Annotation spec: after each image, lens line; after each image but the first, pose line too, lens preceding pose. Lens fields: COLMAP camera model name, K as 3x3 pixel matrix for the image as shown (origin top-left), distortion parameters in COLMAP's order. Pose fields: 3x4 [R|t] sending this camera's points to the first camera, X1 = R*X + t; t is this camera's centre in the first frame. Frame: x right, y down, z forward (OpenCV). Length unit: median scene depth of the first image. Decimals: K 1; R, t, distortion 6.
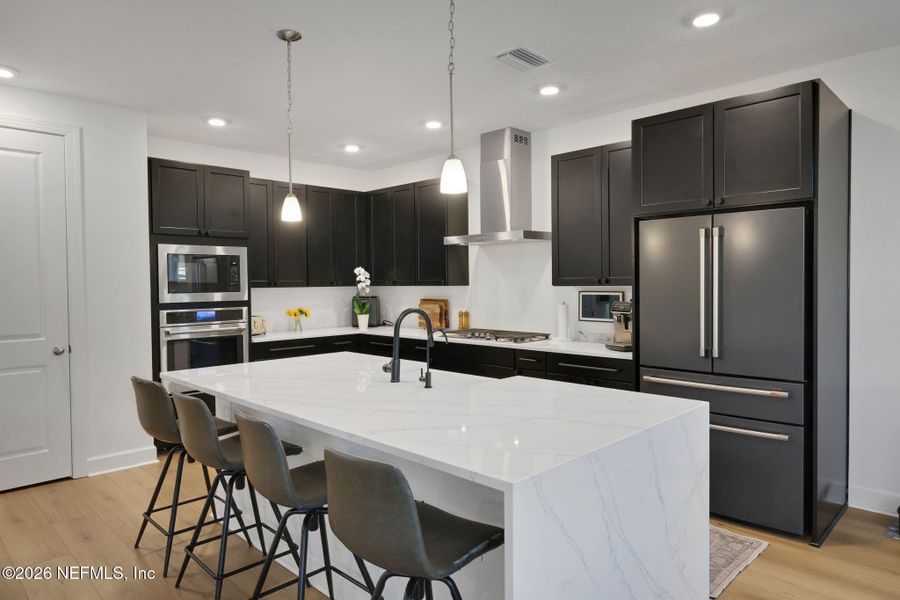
lens RADIAL K [[566.8, 0, 450.0], [0, 566.8, 300.0], [0, 0, 1]] dist [0.001388, 0.000346]
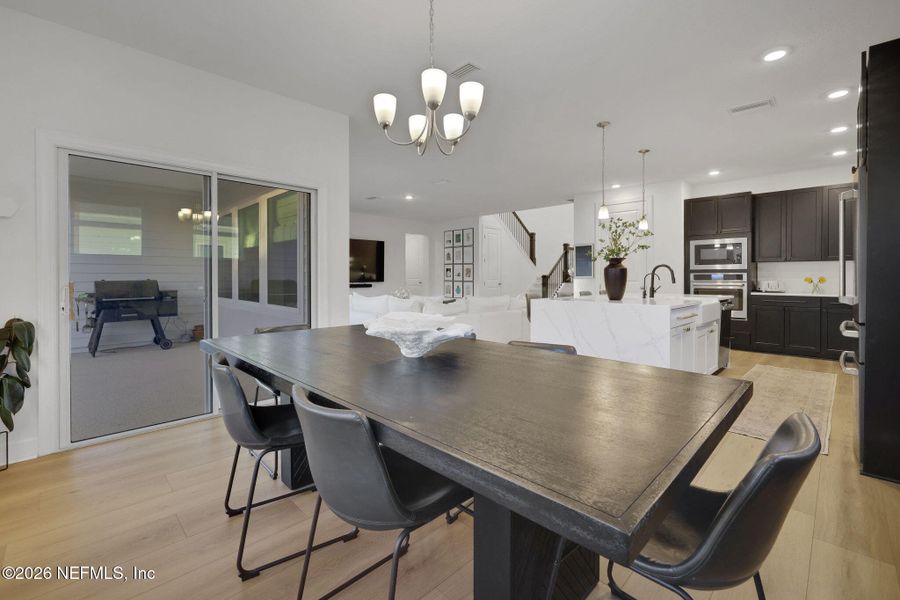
lens RADIAL K [[395.0, 0, 440.1], [0, 395.0, 280.2], [0, 0, 1]] dist [0.001282, 0.000217]
pose [[-0.010739, 0.018427, -0.999773, 0.871411], [-0.033999, 0.999245, 0.018782, 0.044238], [0.999364, 0.034192, -0.010104, 0.114529]]
